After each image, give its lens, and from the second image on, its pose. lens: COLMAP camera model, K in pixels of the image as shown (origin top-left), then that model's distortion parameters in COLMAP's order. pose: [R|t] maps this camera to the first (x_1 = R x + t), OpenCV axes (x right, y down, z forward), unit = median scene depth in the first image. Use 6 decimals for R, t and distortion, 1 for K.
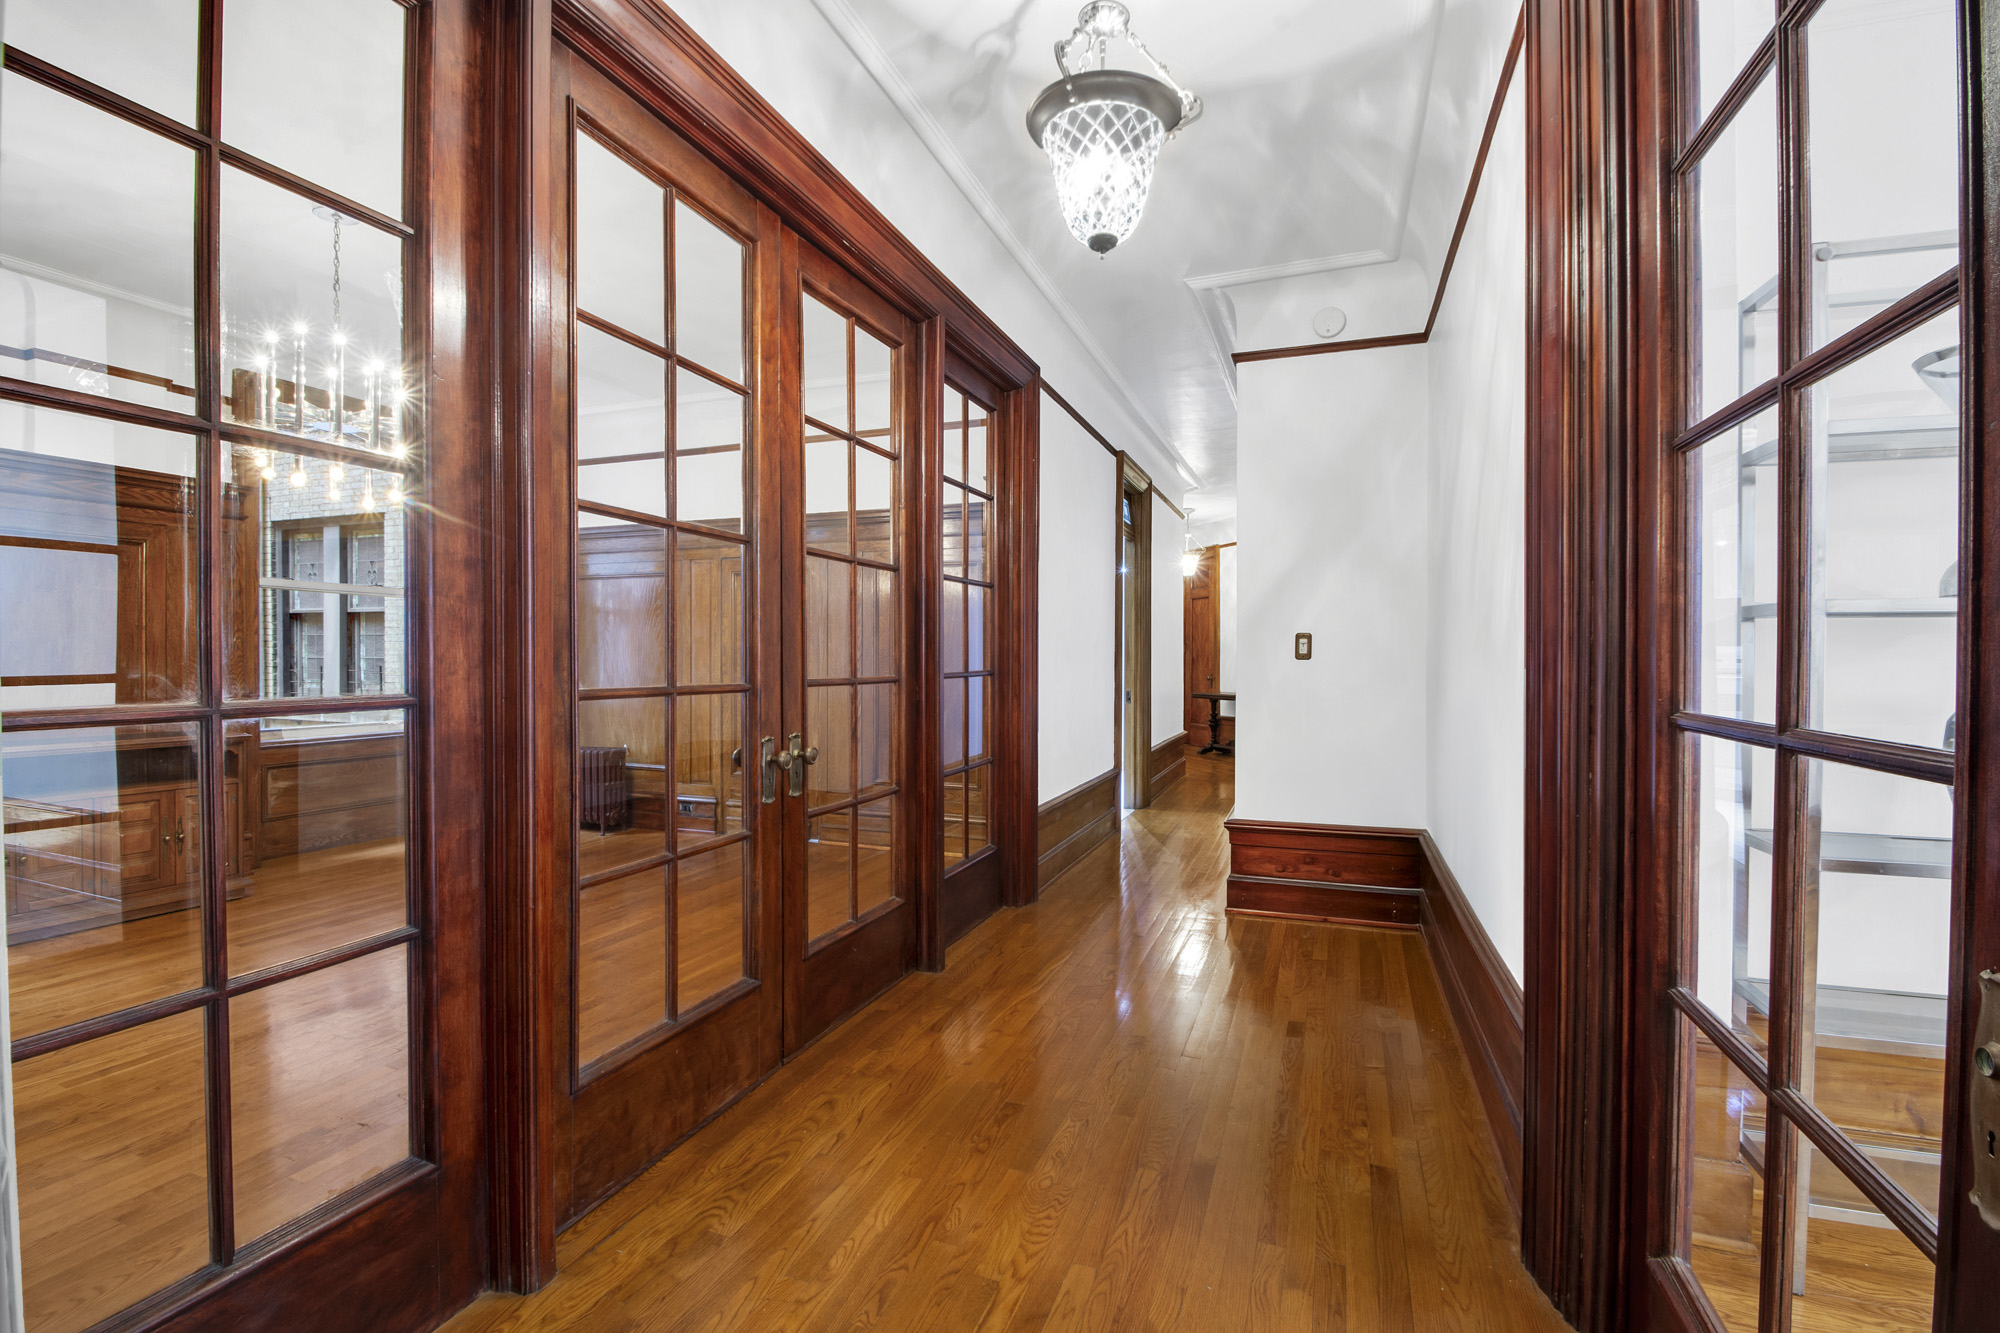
lens RADIAL K [[883.6, 0, 1000.0], [0, 883.6, 666.5], [0, 0, 1]] dist [-0.001652, -0.000108]
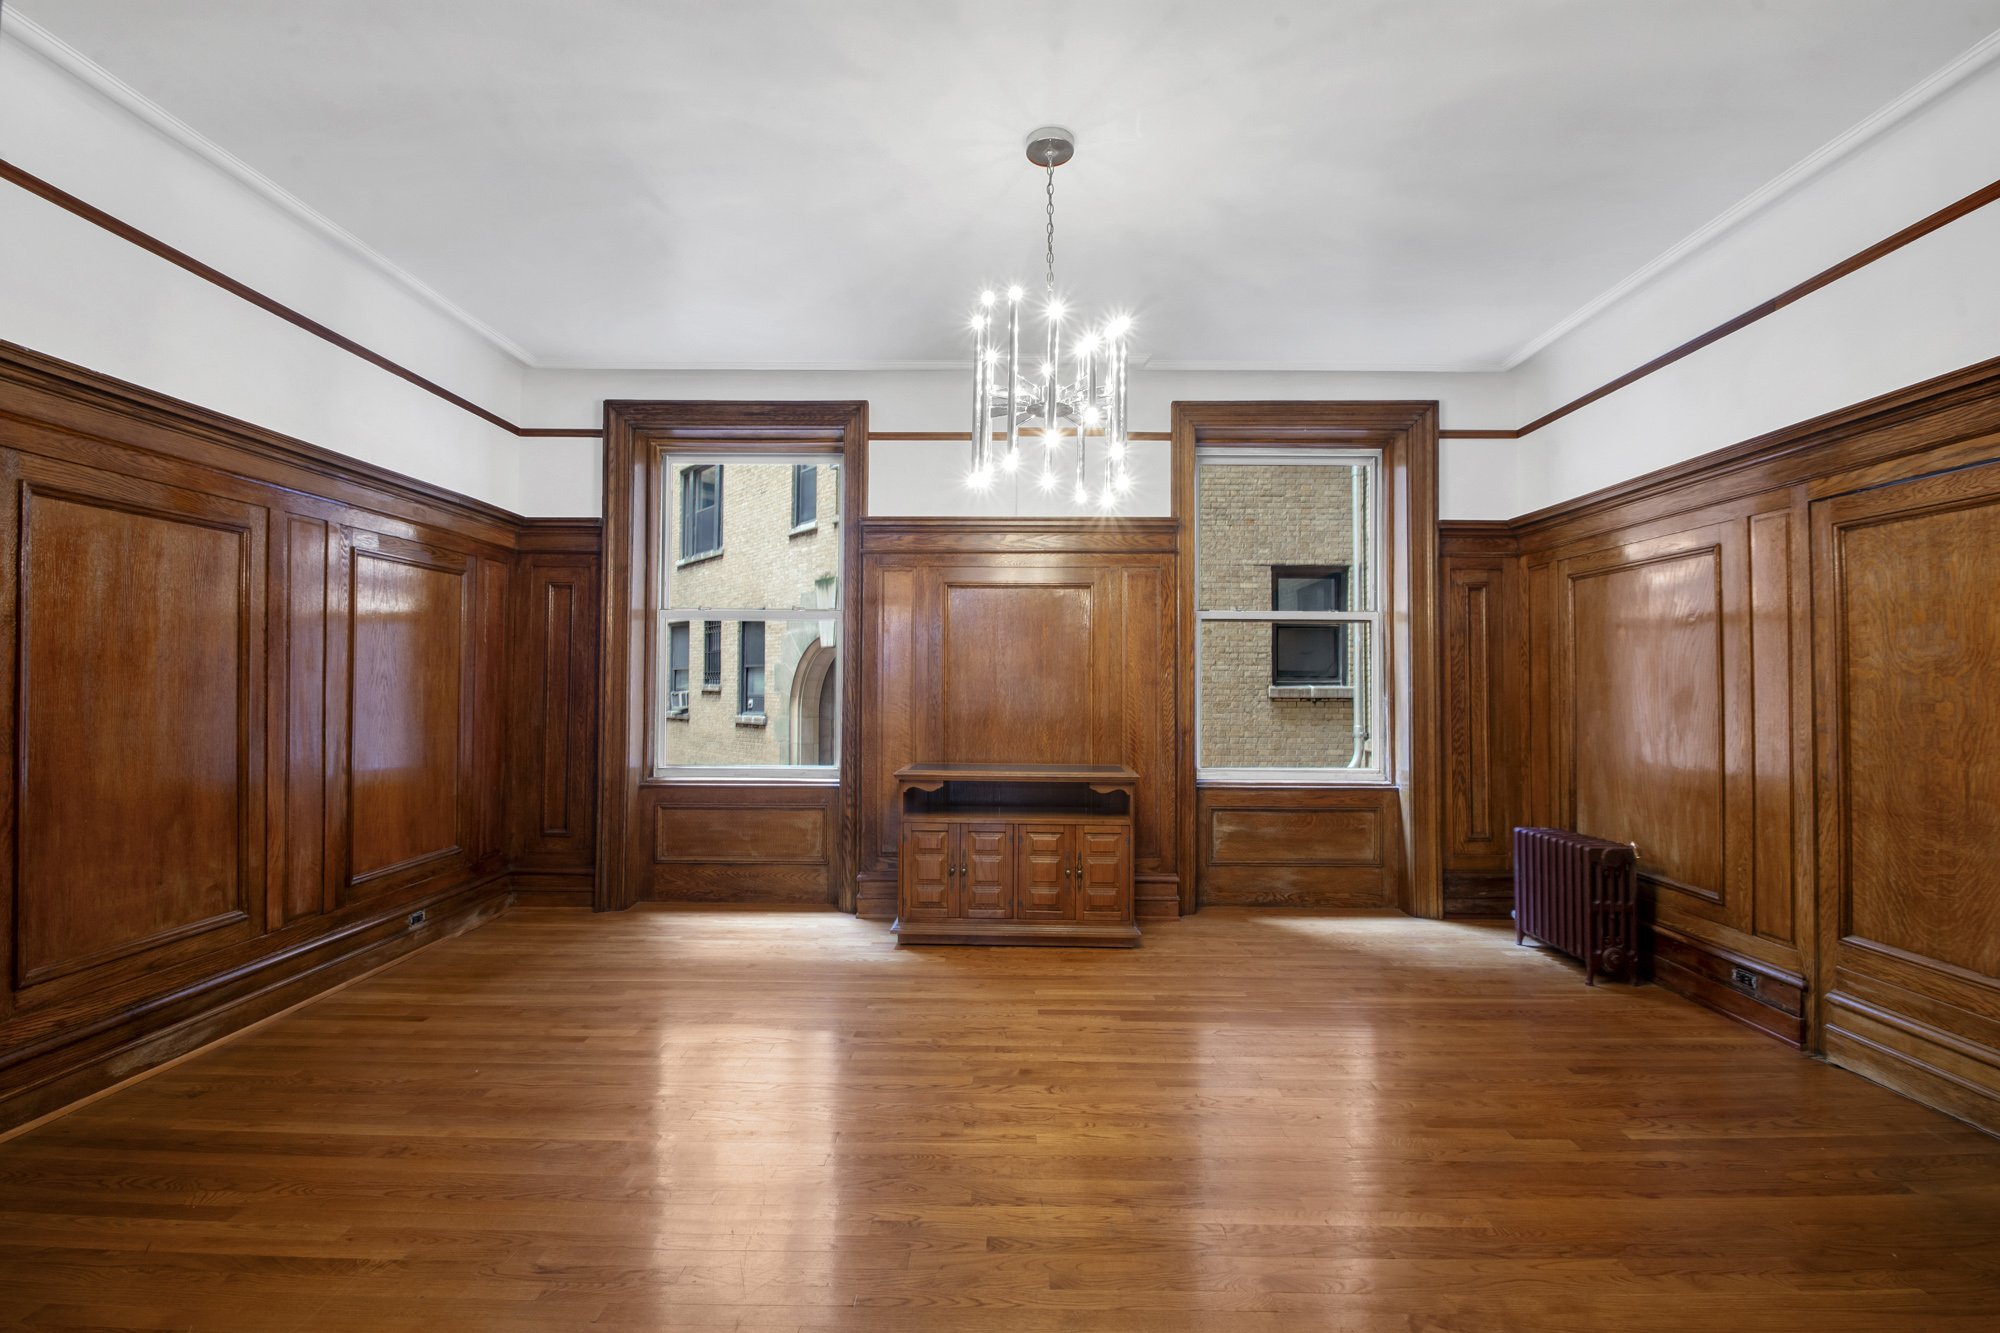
lens RADIAL K [[883.6, 0, 1000.0], [0, 883.6, 666.5], [0, 0, 1]] dist [-0.001652, -0.000108]
pose [[0.327944, -0.024639, -0.944376, 0.007286], [-0.008809, 0.999537, -0.029138, -0.010228], [0.944656, 0.017874, 0.327575, 0.429472]]
